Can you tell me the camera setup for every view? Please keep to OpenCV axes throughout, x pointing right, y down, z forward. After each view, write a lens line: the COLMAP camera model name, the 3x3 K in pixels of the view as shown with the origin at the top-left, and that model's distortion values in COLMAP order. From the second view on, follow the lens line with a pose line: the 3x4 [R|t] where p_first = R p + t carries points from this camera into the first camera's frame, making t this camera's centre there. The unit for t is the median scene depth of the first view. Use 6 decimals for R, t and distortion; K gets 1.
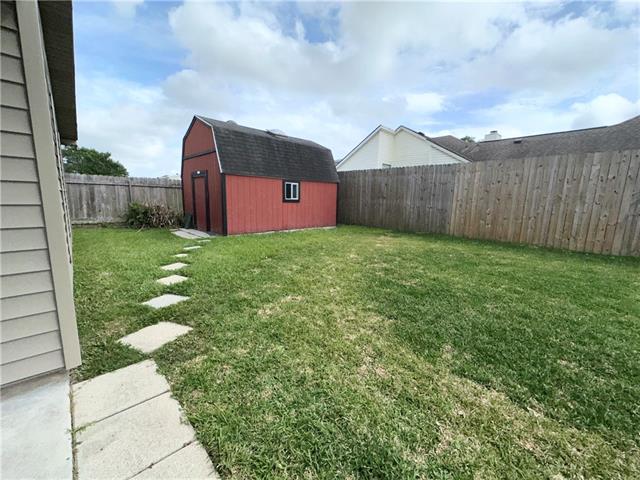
lens RADIAL K [[256.6, 0, 320.5], [0, 256.6, 238.8], [0, 0, 1]] dist [-0.000814, -0.000047]
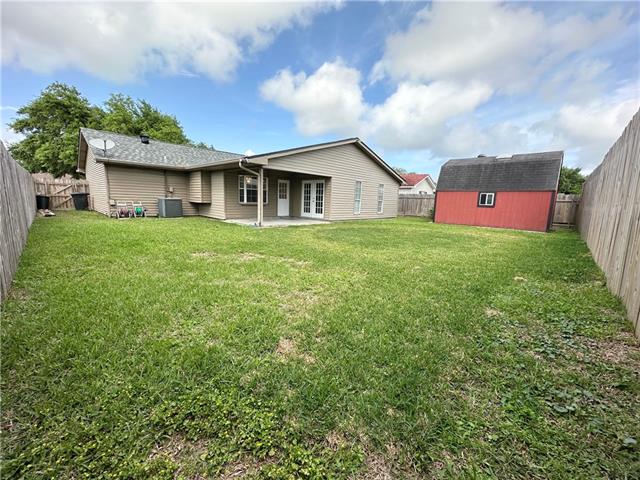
lens RADIAL K [[256.6, 0, 320.5], [0, 256.6, 238.8], [0, 0, 1]] dist [-0.000814, -0.000047]
pose [[0.015713, 0.125117, -0.992018, 1.279225], [-0.185662, 0.975251, 0.120062, 0.026132], [0.982488, 0.182293, 0.038553, 0.087222]]
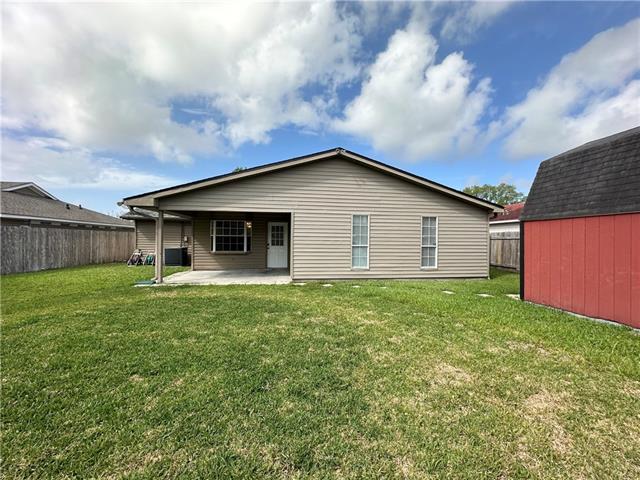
lens RADIAL K [[256.6, 0, 320.5], [0, 256.6, 238.8], [0, 0, 1]] dist [-0.000814, -0.000047]
pose [[-0.611744, -0.033047, -0.790365, 0.506967], [-0.143527, 0.987181, 0.069814, -0.133206], [0.777926, 0.156147, -0.608645, 0.794710]]
